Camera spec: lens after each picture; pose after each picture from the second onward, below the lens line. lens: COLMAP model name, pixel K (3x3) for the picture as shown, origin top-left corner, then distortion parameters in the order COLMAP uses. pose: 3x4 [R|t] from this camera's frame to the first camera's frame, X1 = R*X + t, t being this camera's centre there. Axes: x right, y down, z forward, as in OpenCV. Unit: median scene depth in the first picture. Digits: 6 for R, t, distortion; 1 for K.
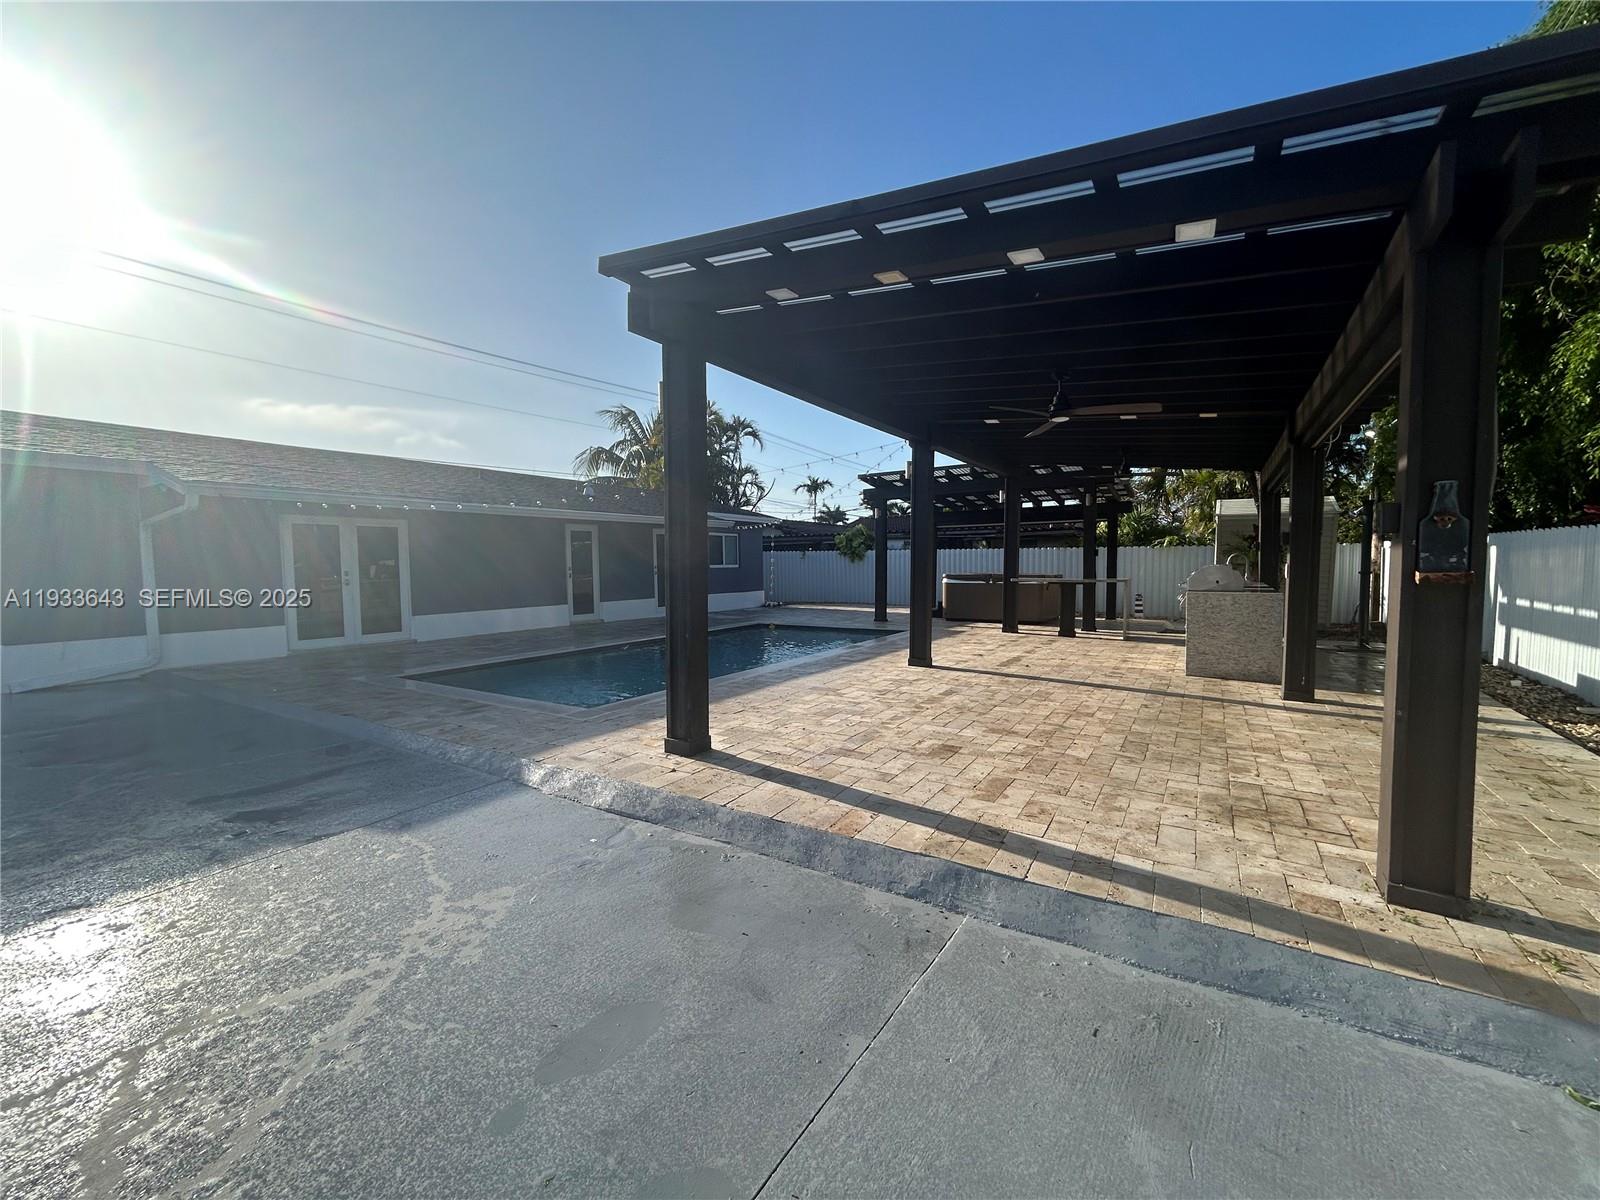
lens RADIAL K [[649.3, 0, 799.7], [0, 649.3, 598.8], [0, 0, 1]] dist [0.000680, -0.000363]
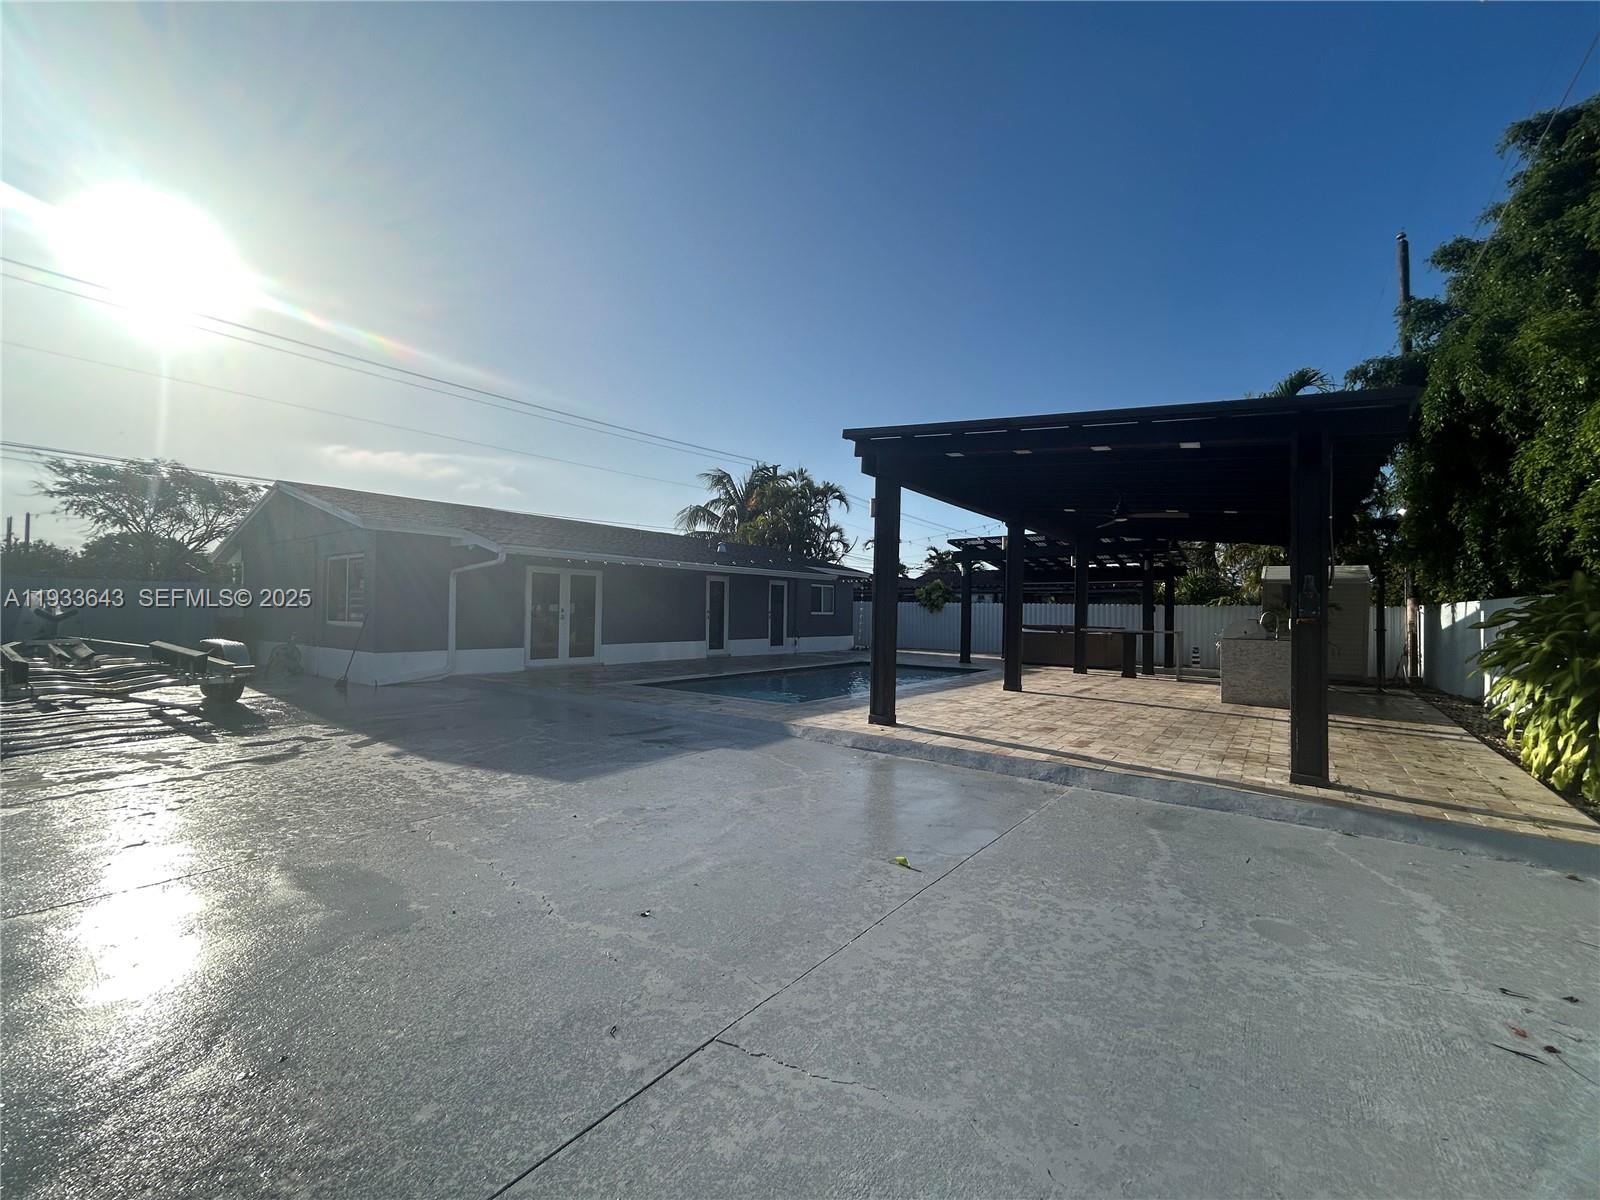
lens RADIAL K [[649.3, 0, 800.2], [0, 649.3, 599.7], [0, 0, 1]] dist [0.000680, -0.000363]
pose [[0.996345, 0.023692, -0.082074, -0.087955], [-0.029859, 0.996755, -0.074750, 0.019068], [0.080037, 0.076928, 0.993819, -0.224806]]
